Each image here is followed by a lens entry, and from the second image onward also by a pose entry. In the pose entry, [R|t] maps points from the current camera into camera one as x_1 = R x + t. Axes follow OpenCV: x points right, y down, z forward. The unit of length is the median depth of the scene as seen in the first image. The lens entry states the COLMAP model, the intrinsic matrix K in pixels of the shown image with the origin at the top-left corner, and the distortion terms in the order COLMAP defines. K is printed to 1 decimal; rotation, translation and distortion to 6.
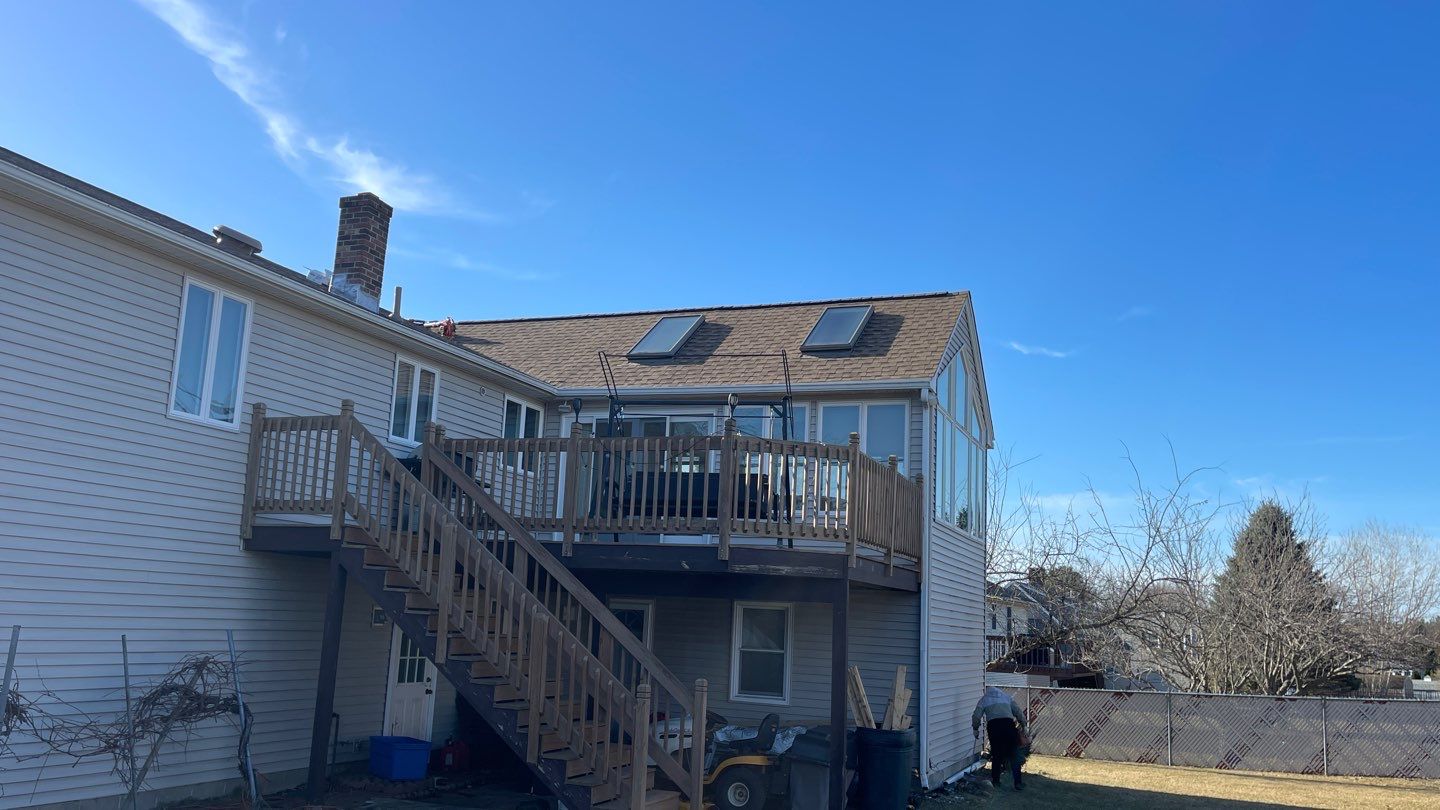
lens RADIAL K [[1139.1, 0, 725.4], [0, 1139.1, 410.5], [0, 0, 1]] dist [0.050141, 0.001324]
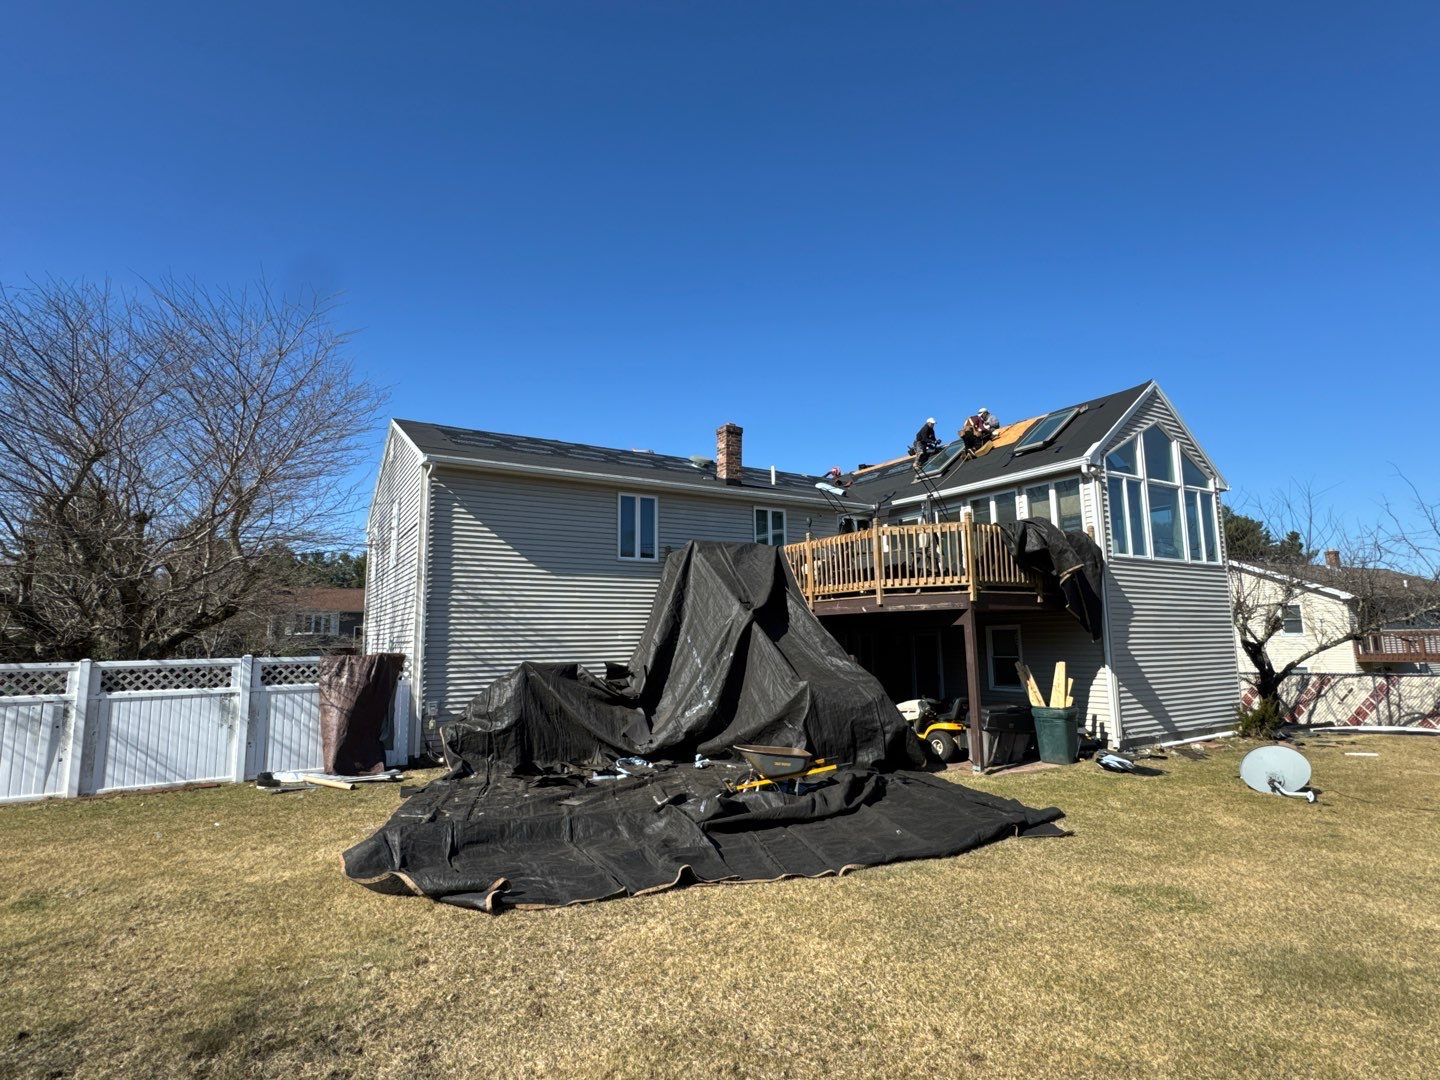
lens RADIAL K [[723.9, 0, 720.2], [0, 723.9, 537.0], [0, 0, 1]] dist [0.000818, 0.000350]
pose [[0.798889, -0.144766, -0.583797, 0.428977], [0.159645, 0.986826, -0.026242, 0.026687], [0.579905, -0.072236, 0.811476, 0.032742]]
